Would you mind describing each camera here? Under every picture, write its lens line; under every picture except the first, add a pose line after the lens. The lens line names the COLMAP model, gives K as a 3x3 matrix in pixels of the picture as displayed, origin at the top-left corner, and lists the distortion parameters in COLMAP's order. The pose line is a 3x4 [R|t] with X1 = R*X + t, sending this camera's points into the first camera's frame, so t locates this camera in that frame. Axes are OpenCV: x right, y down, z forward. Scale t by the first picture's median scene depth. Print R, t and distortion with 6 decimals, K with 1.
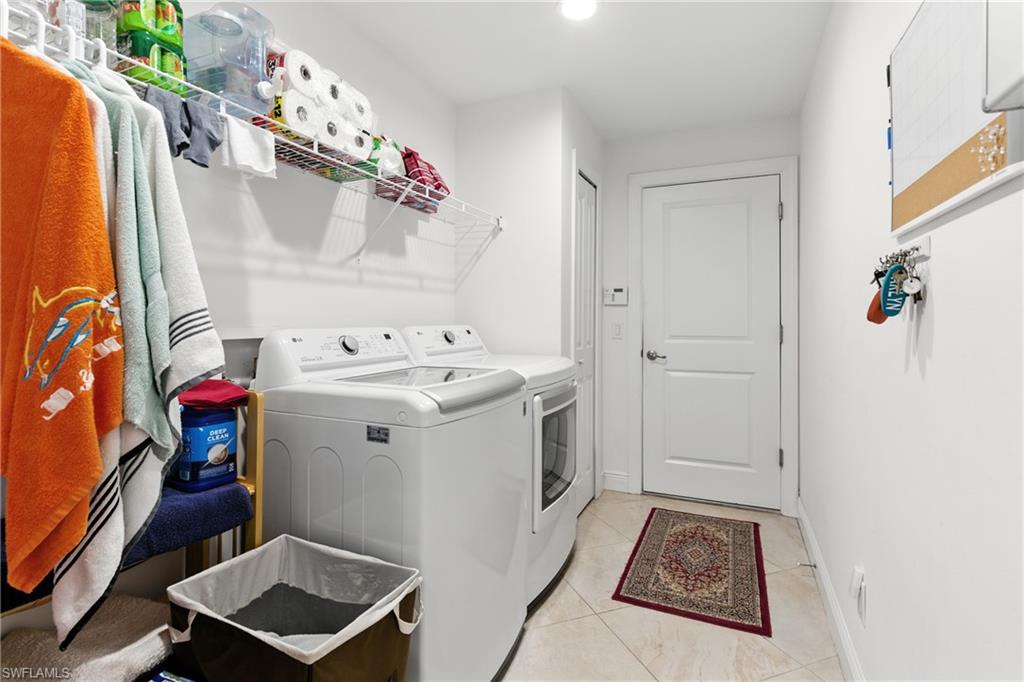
lens RADIAL K [[484.8, 0, 511.7], [0, 484.8, 319.4], [0, 0, 1]] dist [0.000595, -0.000027]
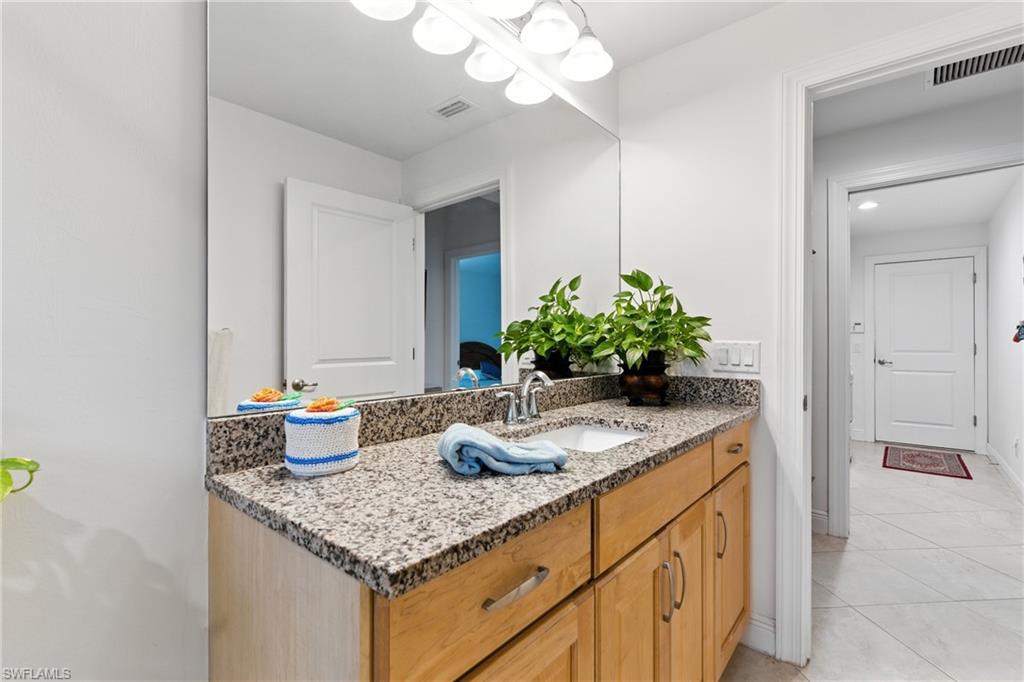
lens RADIAL K [[459.3, 0, 508.1], [0, 459.3, 342.6], [0, 0, 1]] dist [-0.000656, 0.000013]
pose [[0.962685, -0.002411, -0.270615, -0.588016], [0.003067, 0.999993, 0.002003, -0.001655], [0.270609, -0.002758, 0.962686, -0.998461]]
